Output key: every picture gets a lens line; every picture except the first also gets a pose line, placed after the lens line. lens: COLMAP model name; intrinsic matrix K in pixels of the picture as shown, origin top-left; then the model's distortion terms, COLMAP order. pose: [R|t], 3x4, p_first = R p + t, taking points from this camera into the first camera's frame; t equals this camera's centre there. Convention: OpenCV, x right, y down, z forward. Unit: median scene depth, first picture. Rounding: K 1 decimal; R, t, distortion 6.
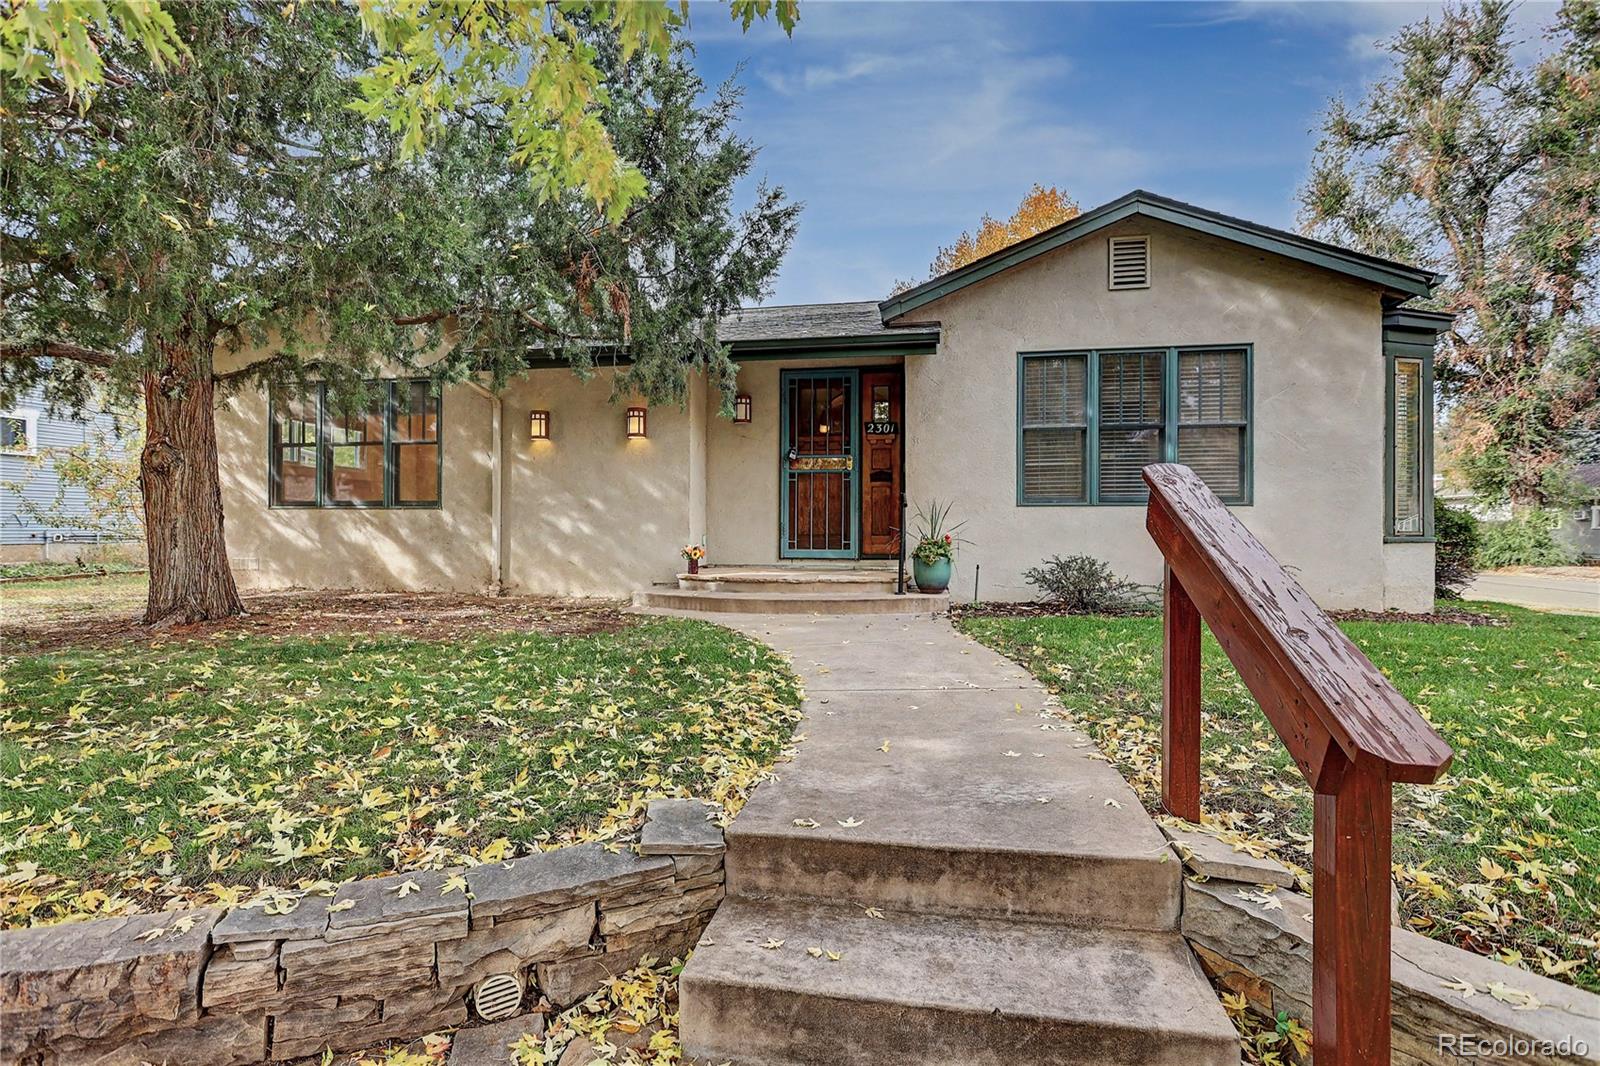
lens RADIAL K [[790.0, 0, 794.6], [0, 790.0, 525.4], [0, 0, 1]] dist [0.001002, 0.000376]
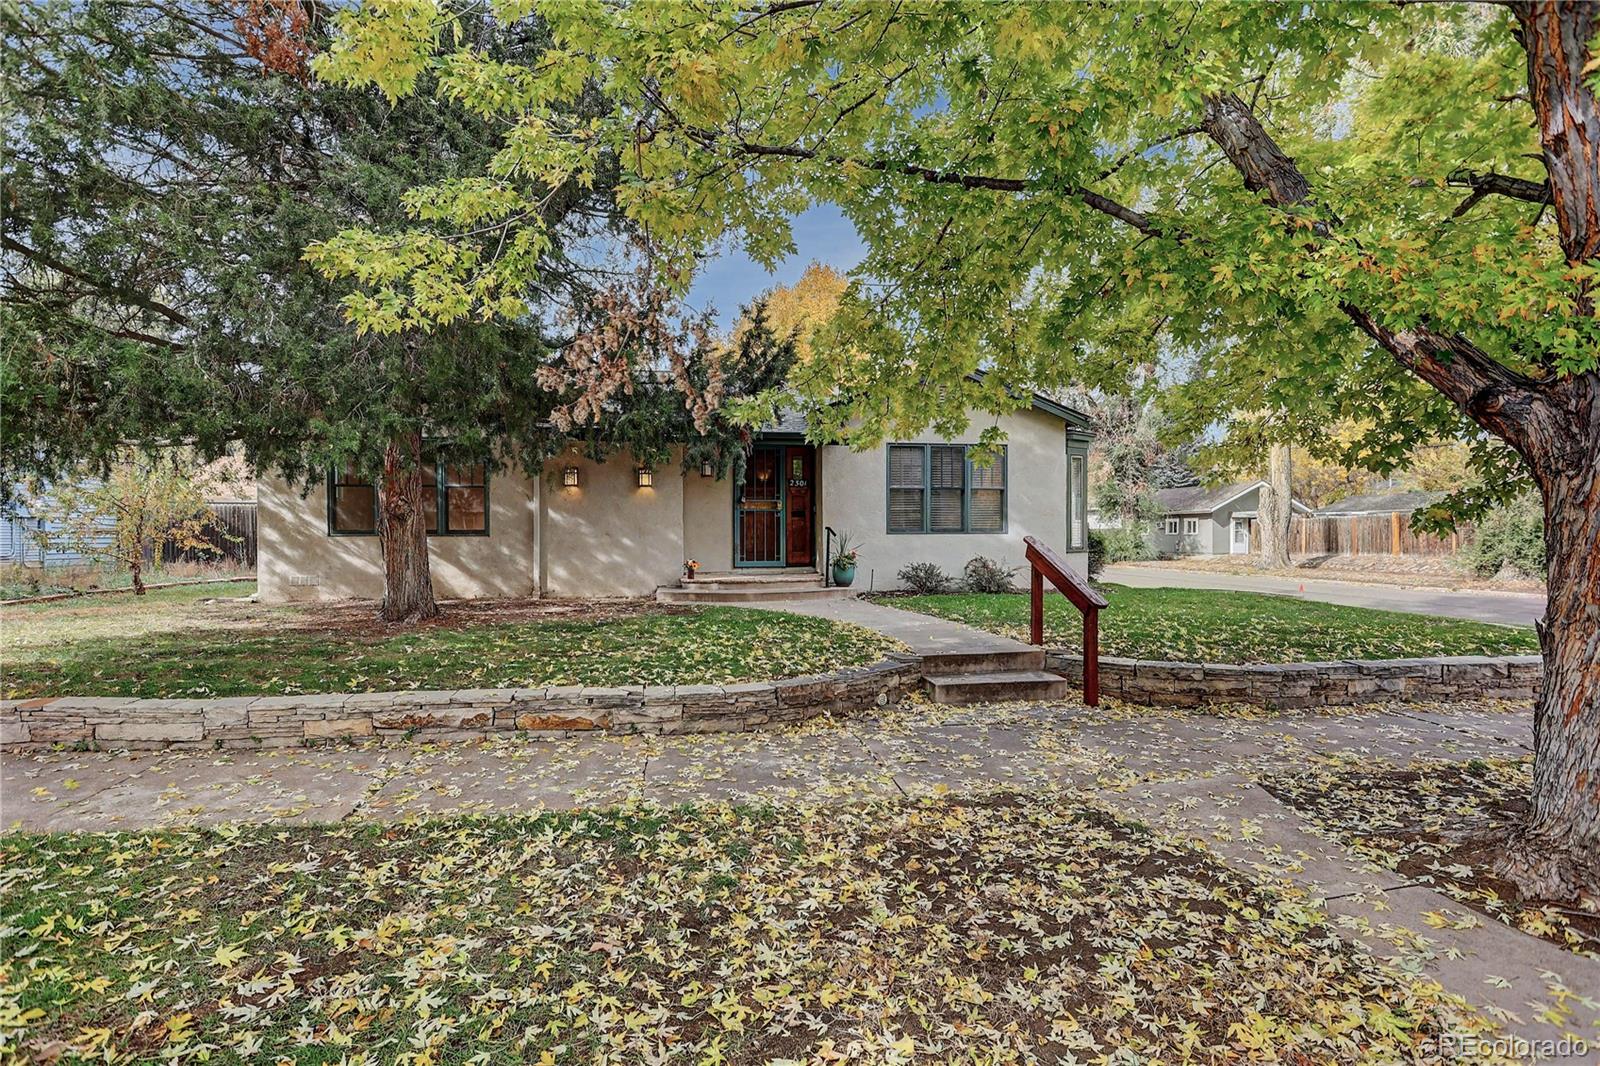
lens RADIAL K [[803.2, 0, 800.0], [0, 803.2, 533.0], [0, 0, 1]] dist [-0.000193, -0.000012]
pose [[0.937884, -0.005599, 0.346903, -0.462146], [0.003511, 0.999972, 0.006648, -0.036455], [-0.346931, -0.005017, 0.937877, -0.519265]]
